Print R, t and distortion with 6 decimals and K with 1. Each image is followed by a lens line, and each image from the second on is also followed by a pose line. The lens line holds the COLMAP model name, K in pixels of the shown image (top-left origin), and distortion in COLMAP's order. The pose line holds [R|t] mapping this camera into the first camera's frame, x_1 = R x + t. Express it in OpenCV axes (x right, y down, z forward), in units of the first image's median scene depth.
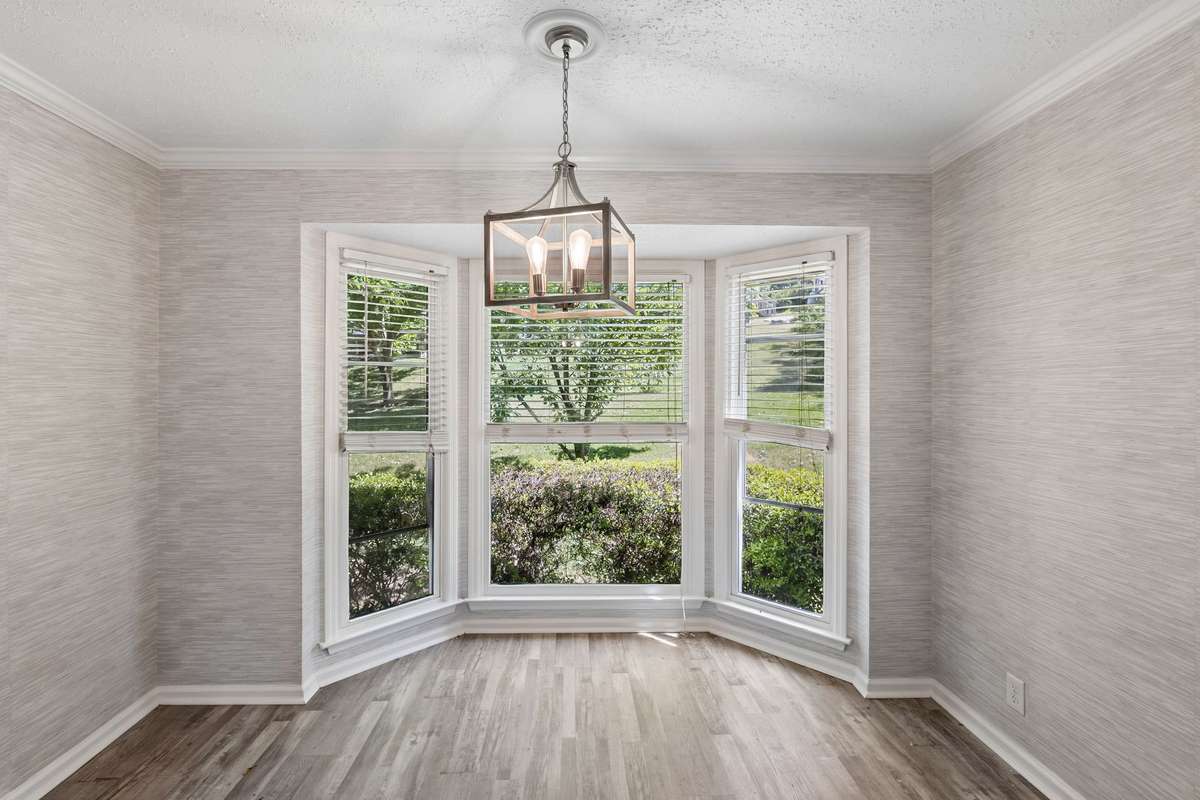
lens RADIAL K [[535.7, 0, 578.8], [0, 535.7, 387.0], [0, 0, 1]] dist [-0.003637, -0.000091]
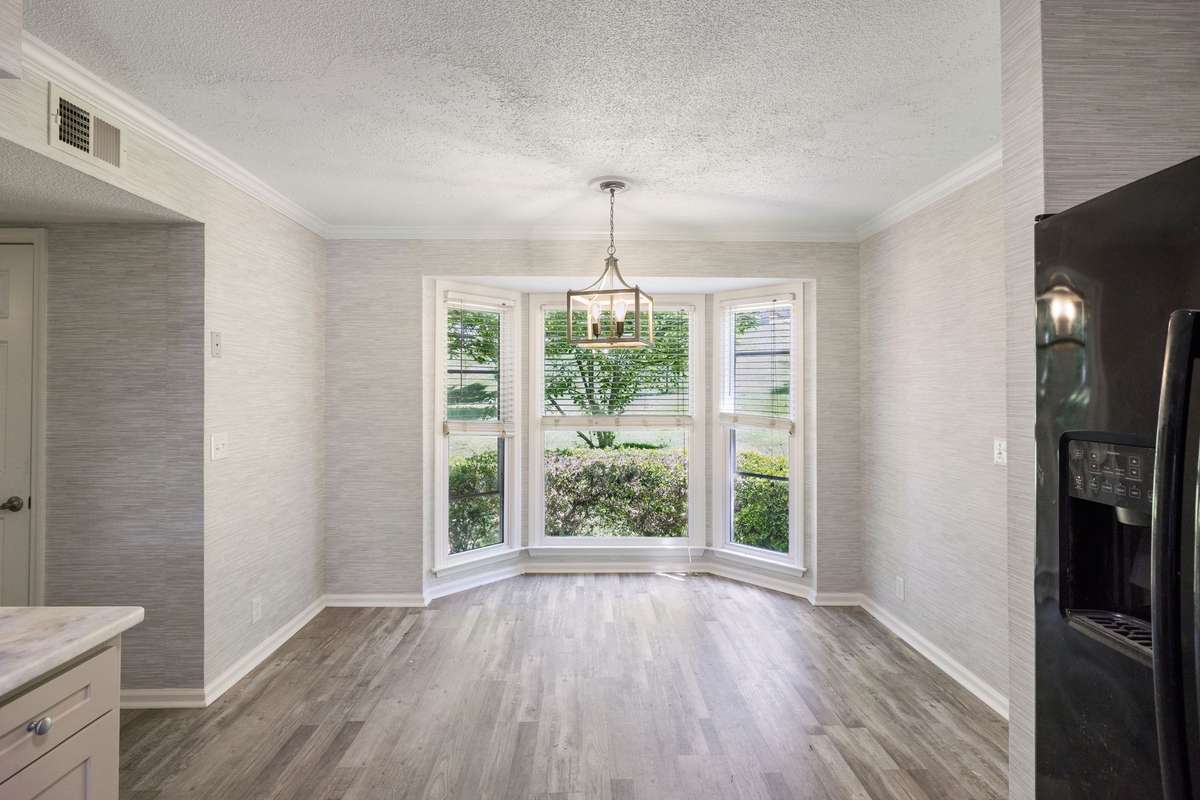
lens RADIAL K [[562.7, 0, 585.7], [0, 562.7, 380.3], [0, 0, 1]] dist [0.001628, -0.000379]
pose [[0.999877, 0.001586, -0.015604, -0.051647], [-0.001796, 0.999908, -0.013414, -0.003191], [0.015581, 0.013441, 0.999788, -0.502638]]
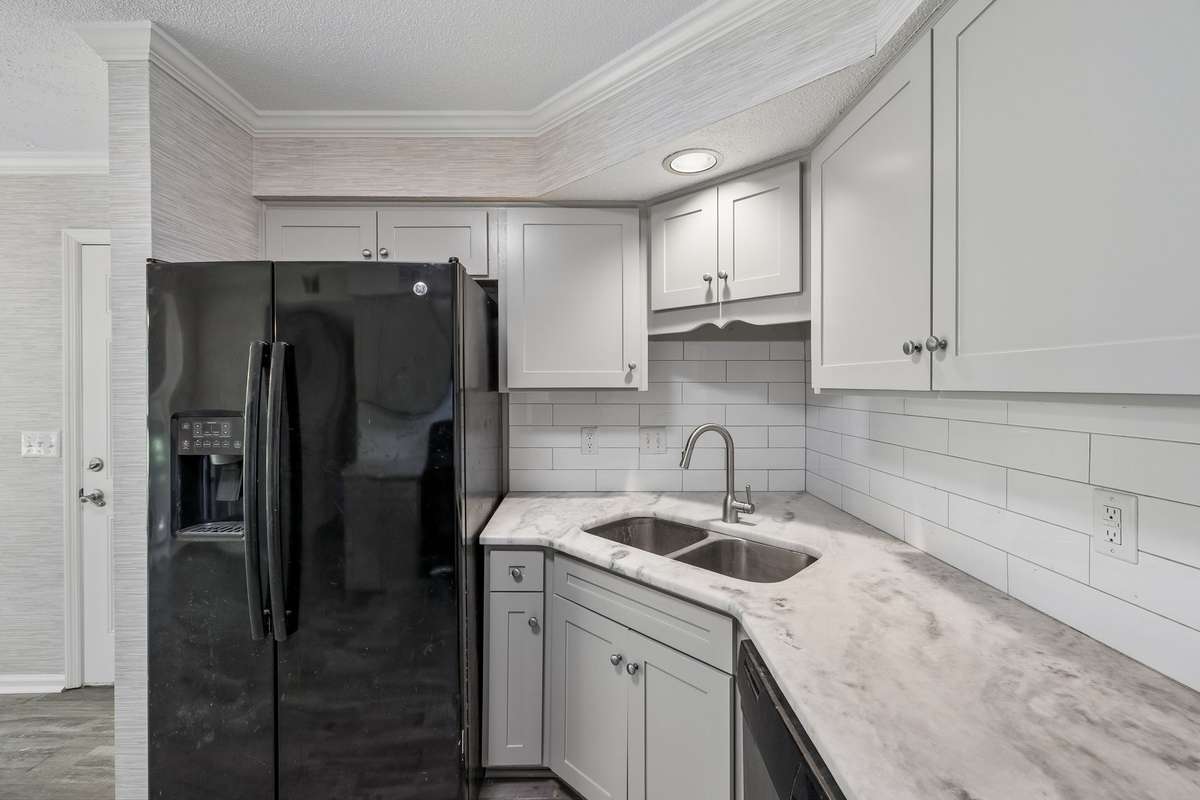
lens RADIAL K [[502.7, 0, 600.0], [0, 502.7, 388.2], [0, 0, 1]] dist [0.001587, 0.000163]
pose [[0.006690, -0.004830, 0.999966, -0.252866], [-0.001037, 0.999988, 0.004837, -0.001246], [-0.999977, -0.001069, 0.006685, -0.550881]]
